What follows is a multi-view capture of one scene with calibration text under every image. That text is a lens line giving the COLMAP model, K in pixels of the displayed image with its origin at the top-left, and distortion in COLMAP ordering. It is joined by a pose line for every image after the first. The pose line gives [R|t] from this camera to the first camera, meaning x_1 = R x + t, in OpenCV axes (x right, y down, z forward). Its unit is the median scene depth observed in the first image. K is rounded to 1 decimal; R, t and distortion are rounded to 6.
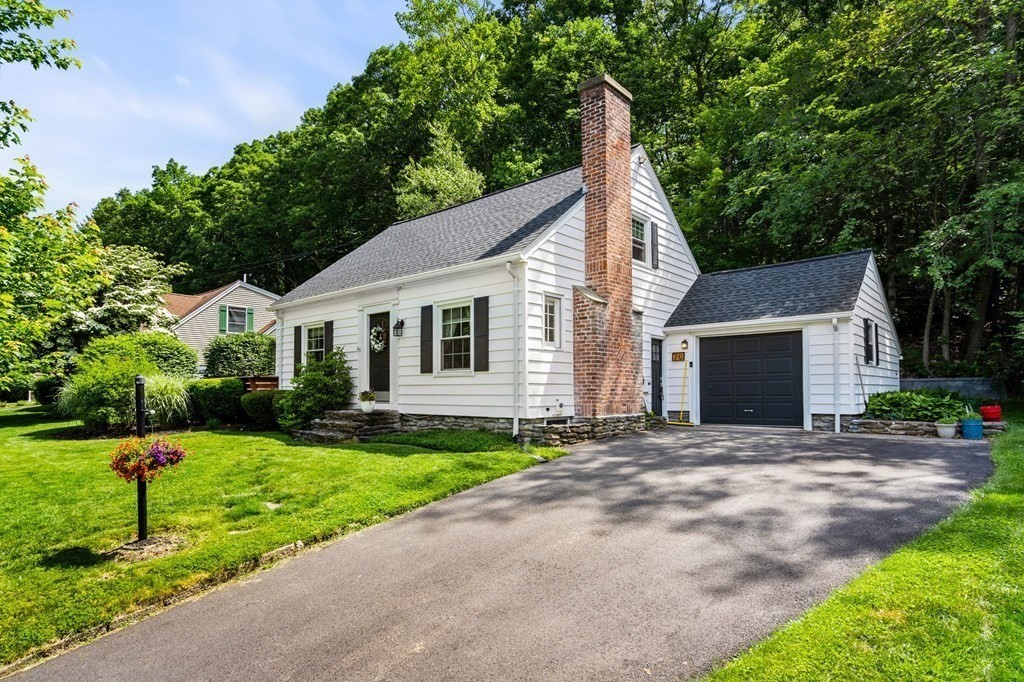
lens RADIAL K [[561.6, 0, 518.7], [0, 561.6, 380.9], [0, 0, 1]] dist [0.006558, 0.000693]
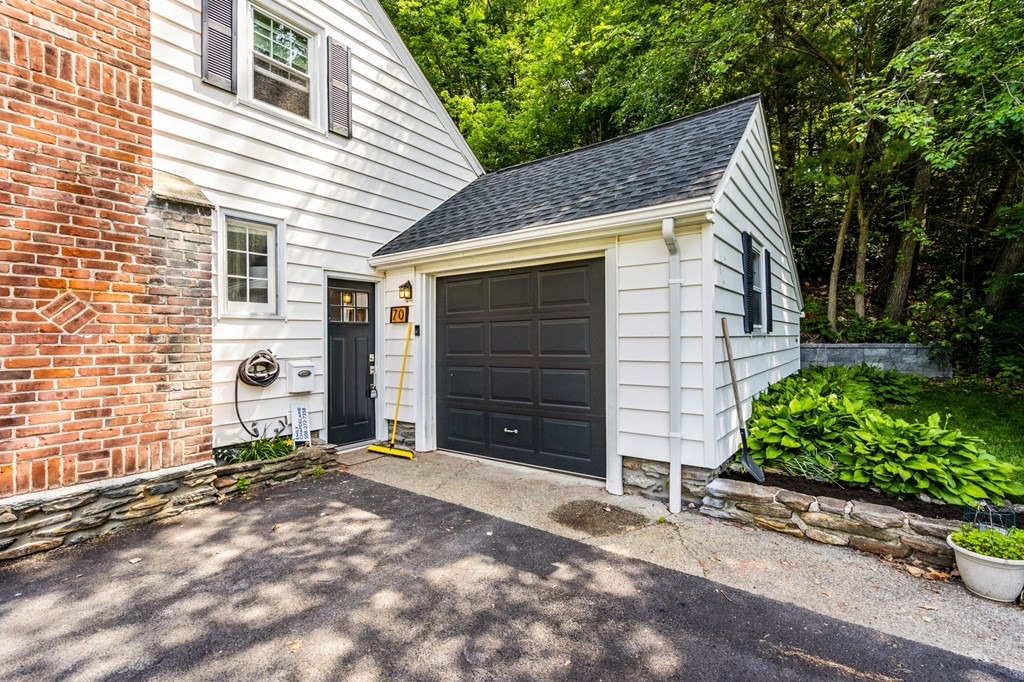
lens RADIAL K [[471.3, 0, 513.7], [0, 471.3, 337.5], [0, 0, 1]] dist [-0.002593, -0.000095]
pose [[0.997060, -0.004972, 0.076468, 0.361119], [0.003682, 0.999849, 0.016996, -0.030203], [-0.076541, -0.016664, 0.996927, 0.573239]]
